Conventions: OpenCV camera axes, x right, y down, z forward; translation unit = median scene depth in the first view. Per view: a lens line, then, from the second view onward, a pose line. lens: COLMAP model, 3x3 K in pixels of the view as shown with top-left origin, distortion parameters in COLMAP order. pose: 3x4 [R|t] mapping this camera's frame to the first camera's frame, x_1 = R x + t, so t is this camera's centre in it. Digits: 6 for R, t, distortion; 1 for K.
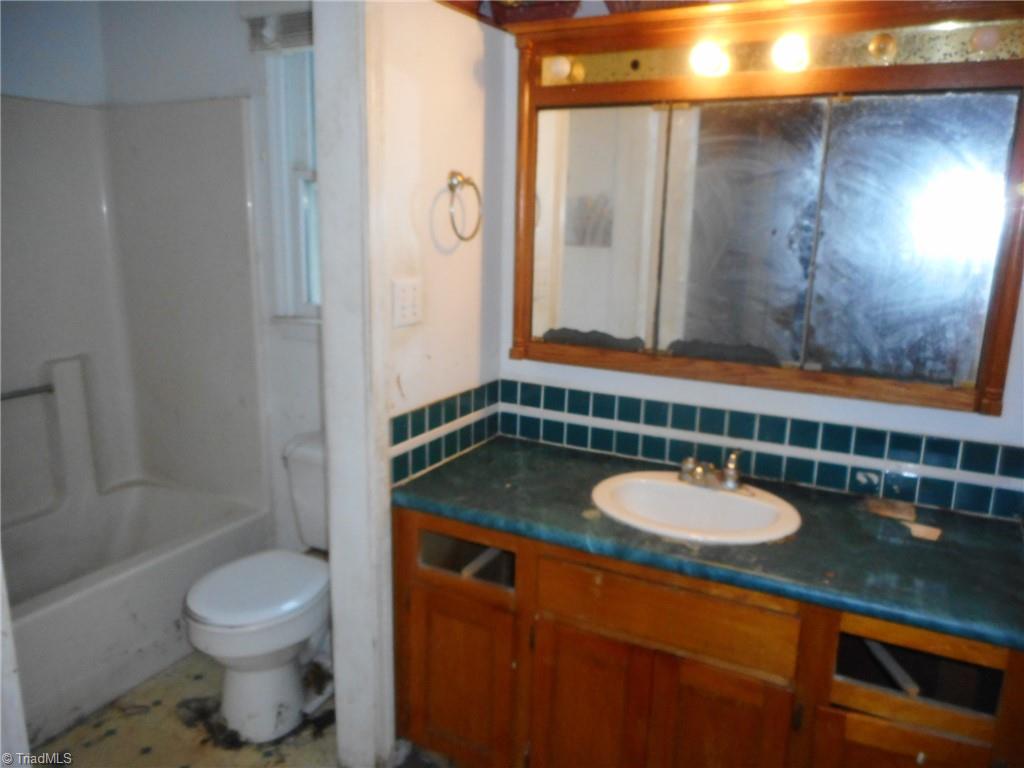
lens RADIAL K [[764.0, 0, 514.1], [0, 764.0, 380.9], [0, 0, 1]] dist [-0.008806, -0.001181]
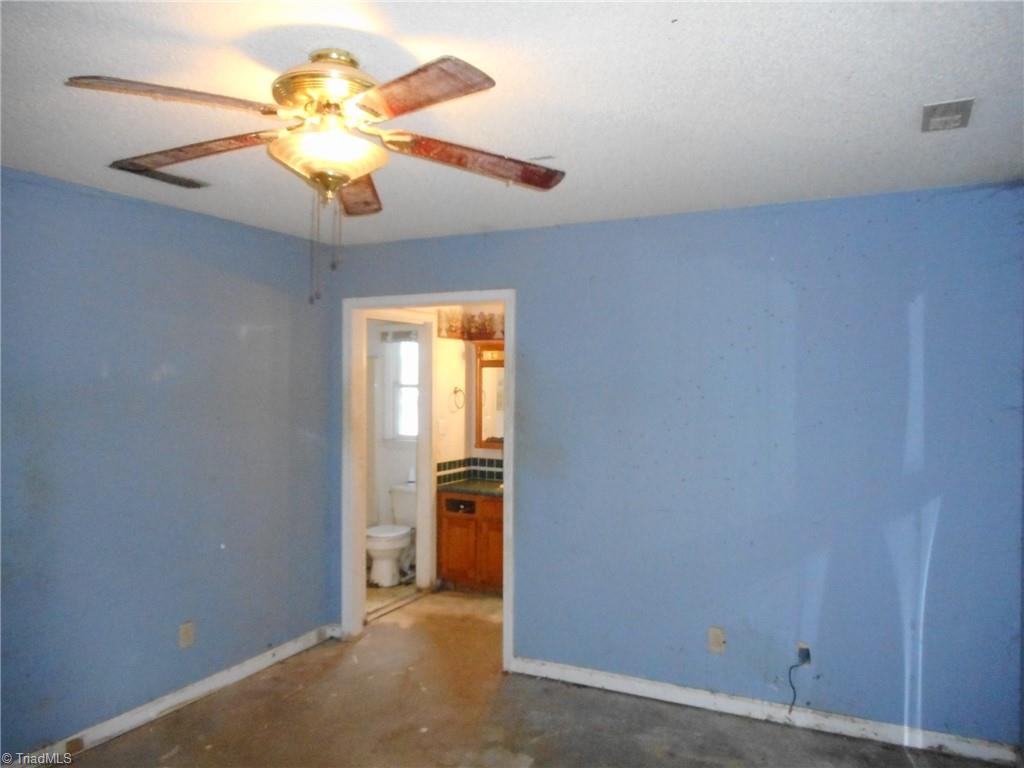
lens RADIAL K [[764.0, 0, 514.1], [0, 764.0, 380.9], [0, 0, 1]] dist [-0.008806, -0.001181]
pose [[0.999638, -0.016359, 0.021377, 0.089569], [0.020641, 0.975590, -0.218627, 0.373249], [-0.017279, 0.218989, 0.975574, -1.971101]]
